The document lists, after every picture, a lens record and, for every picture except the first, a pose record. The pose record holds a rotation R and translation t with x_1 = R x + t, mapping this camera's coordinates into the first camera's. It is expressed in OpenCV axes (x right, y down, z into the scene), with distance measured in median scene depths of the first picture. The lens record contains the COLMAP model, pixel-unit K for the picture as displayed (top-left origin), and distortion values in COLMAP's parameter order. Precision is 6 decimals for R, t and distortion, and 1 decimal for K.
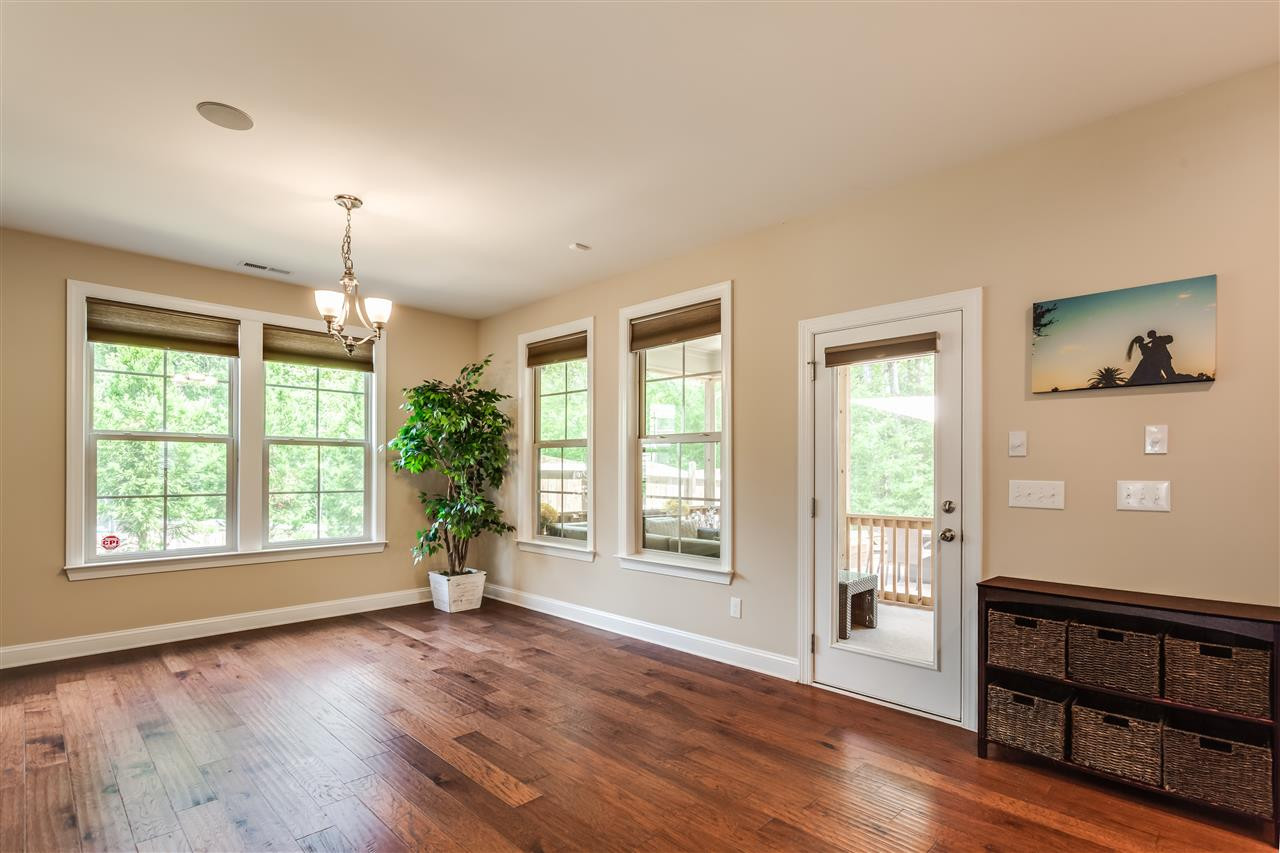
lens RADIAL K [[609.0, 0, 662.9], [0, 609.0, 467.8], [0, 0, 1]] dist [0.001712, 0.001299]
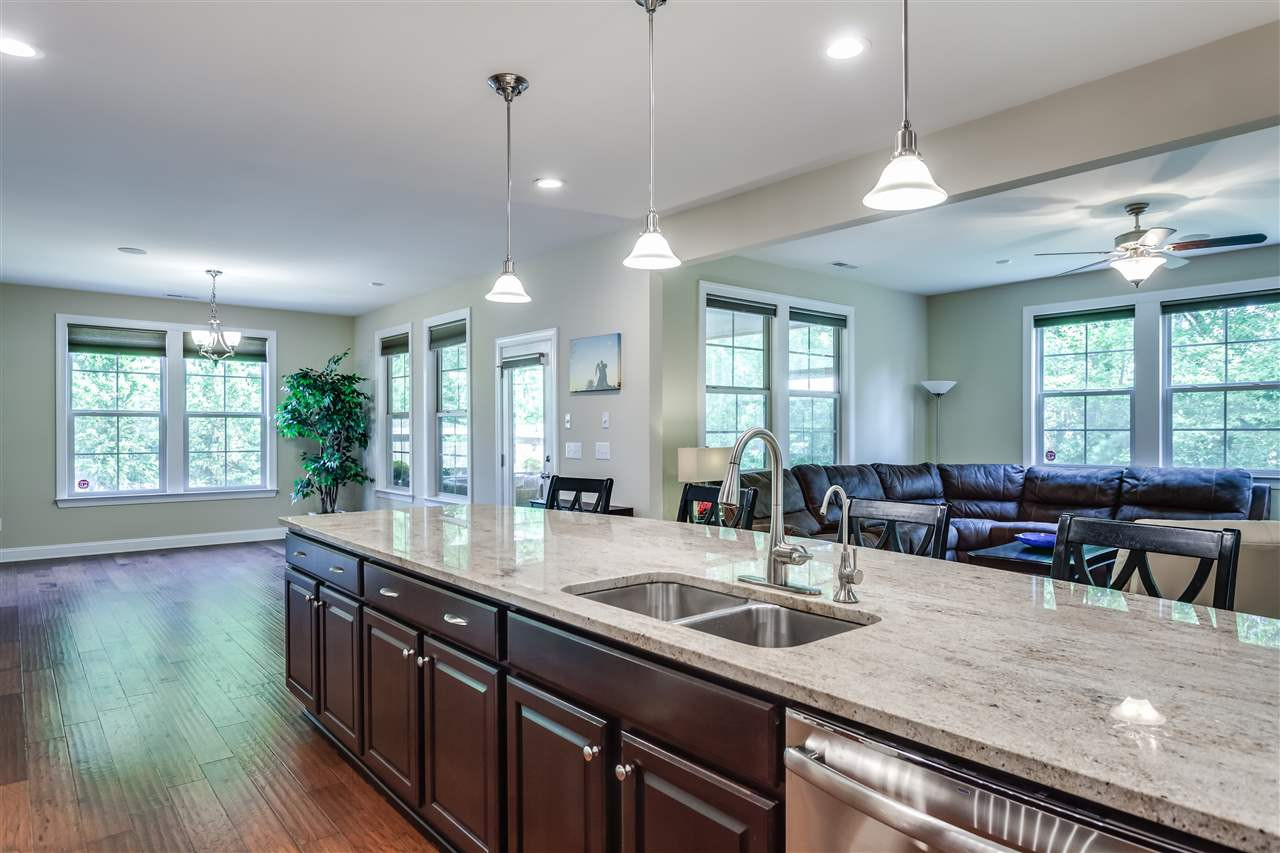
lens RADIAL K [[765.1, 0, 640.8], [0, 765.1, 432.4], [0, 0, 1]] dist [0.045458, -0.004041]
pose [[0.991449, -0.000757, -0.130493, 0.644988], [0.001413, 0.999987, 0.004937, -0.010831], [0.130488, -0.005080, 0.991437, -0.666016]]
